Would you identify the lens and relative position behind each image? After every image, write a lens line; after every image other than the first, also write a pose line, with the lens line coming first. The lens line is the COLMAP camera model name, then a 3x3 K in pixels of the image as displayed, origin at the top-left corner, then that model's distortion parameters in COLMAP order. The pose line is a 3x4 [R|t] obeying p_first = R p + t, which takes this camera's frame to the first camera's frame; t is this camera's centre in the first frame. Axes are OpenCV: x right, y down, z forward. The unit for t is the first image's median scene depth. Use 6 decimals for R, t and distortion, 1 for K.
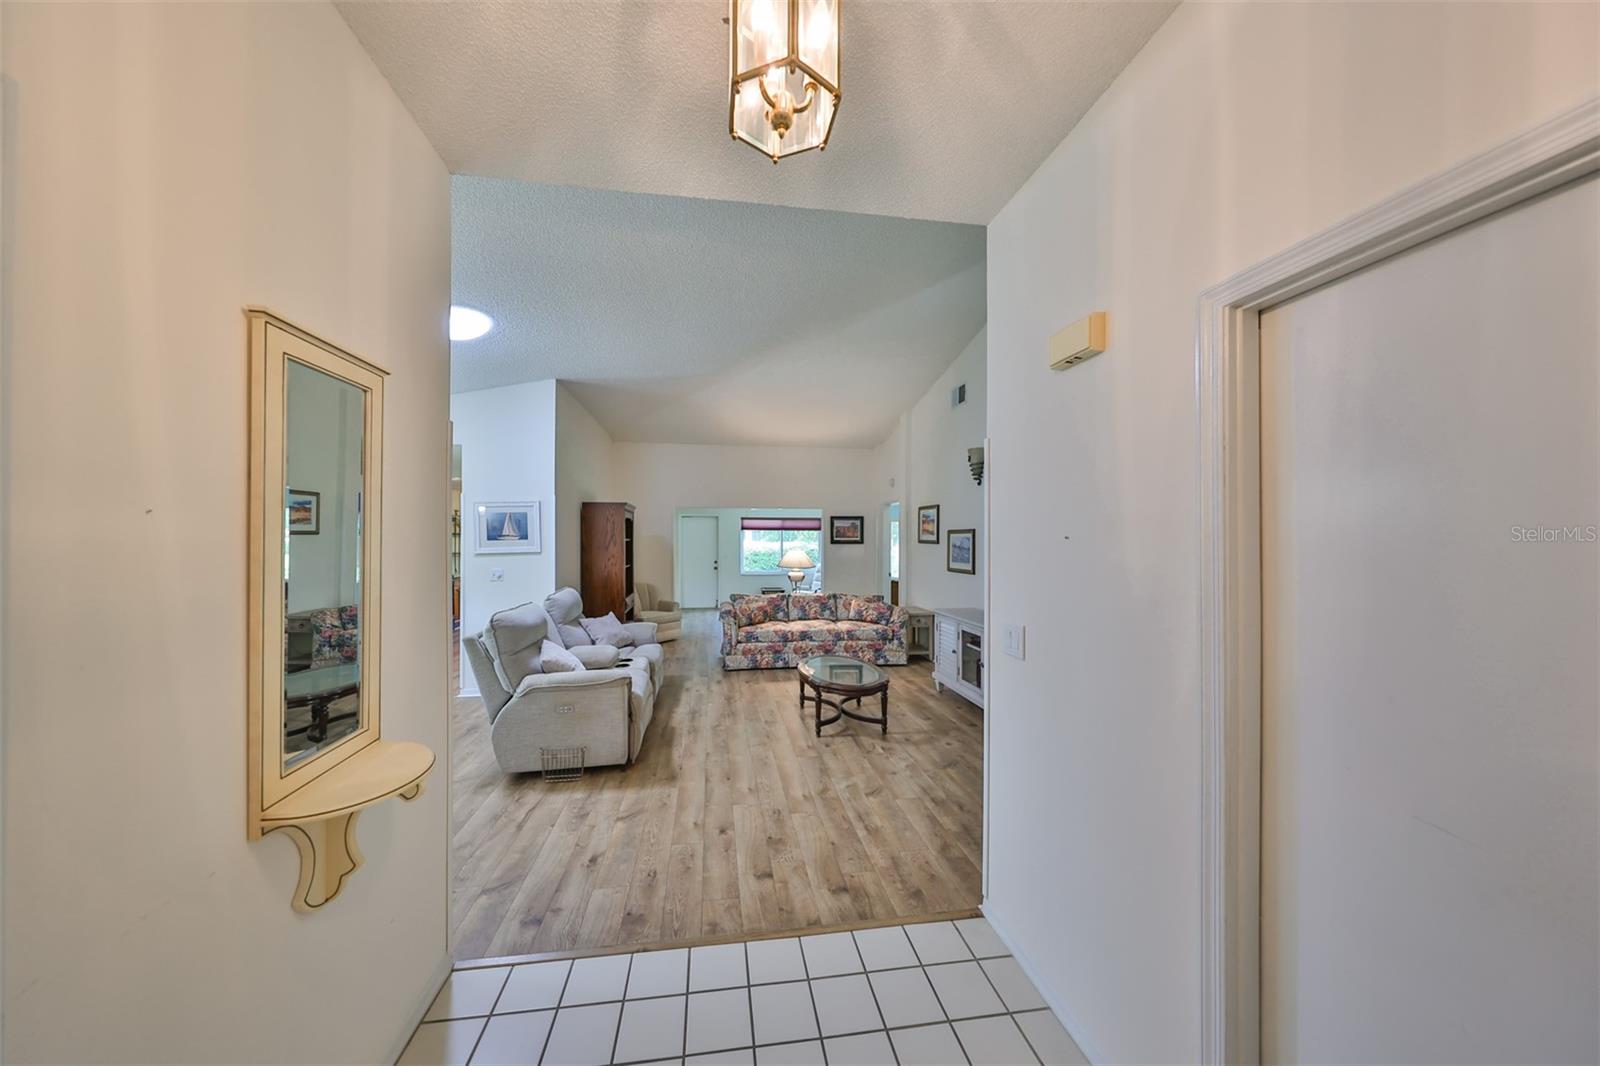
lens RADIAL K [[500.1, 0, 781.7], [0, 500.1, 539.4], [0, 0, 1]] dist [0.001104, 0.000018]
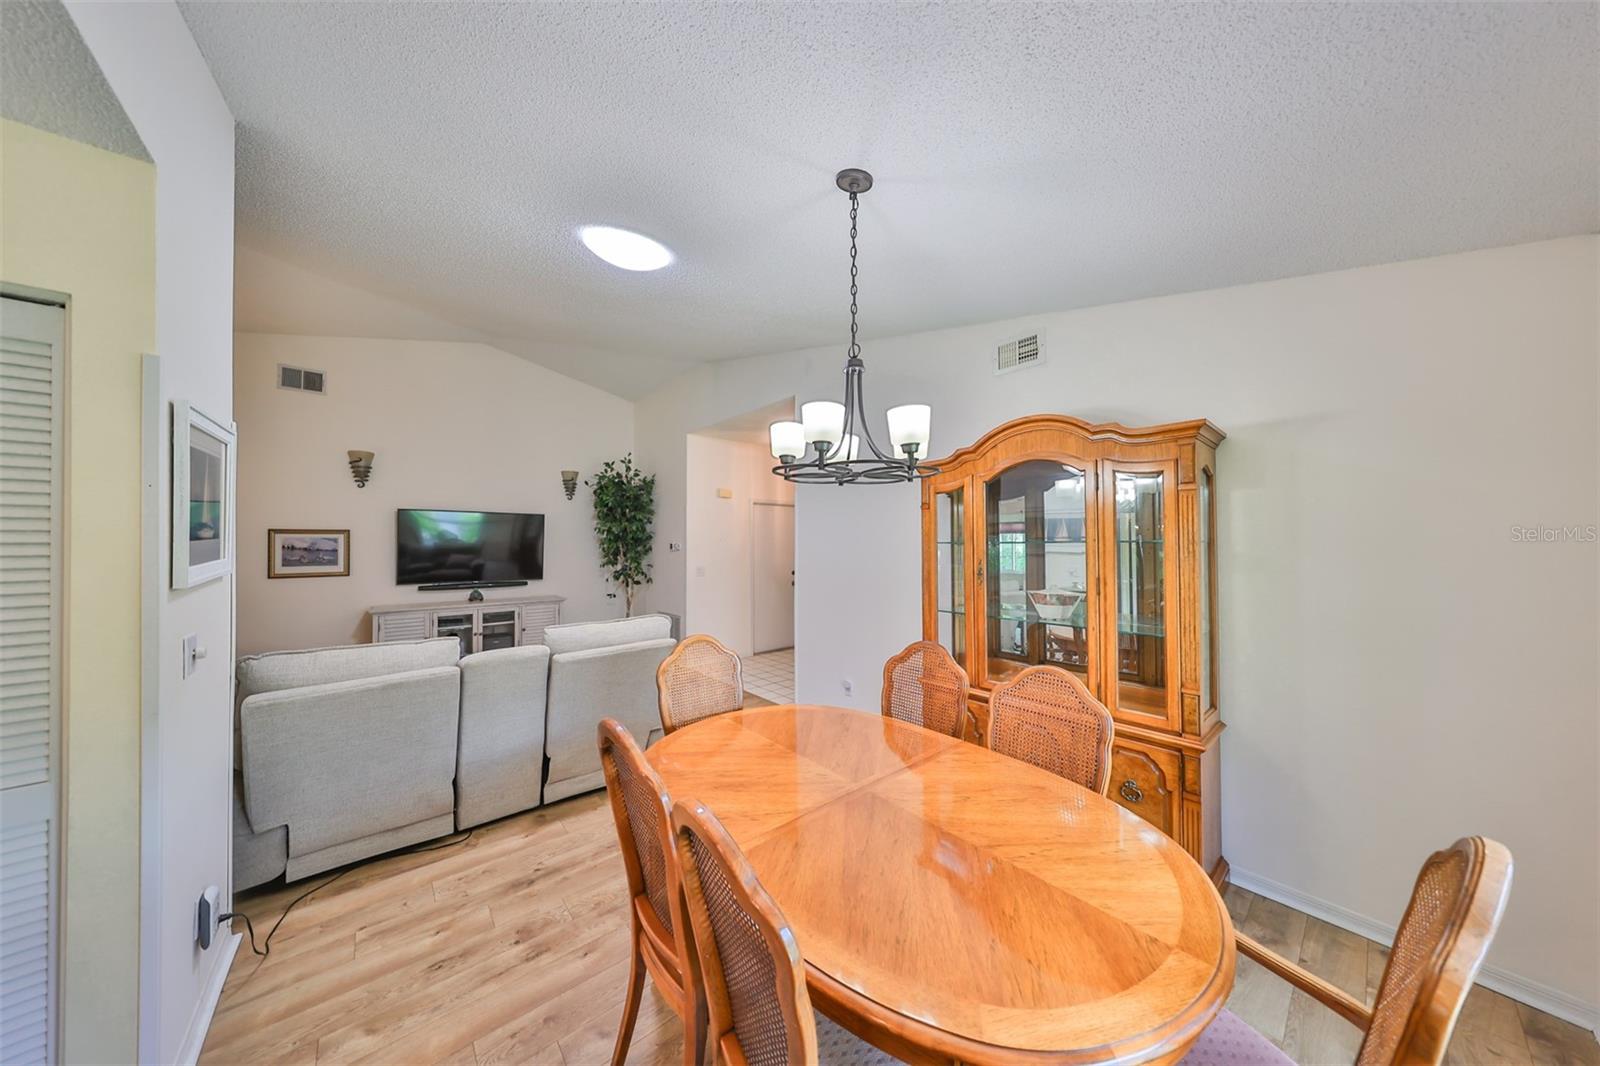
lens RADIAL K [[496.0, 0, 799.8], [0, 496.0, 536.7], [0, 0, 1]] dist [0.000436, 0.000091]
pose [[-0.542939, 0.006130, 0.839750, -0.846007], [-0.002462, 0.999957, -0.008891, -0.000972], [-0.839769, -0.006894, -0.542900, 0.708715]]
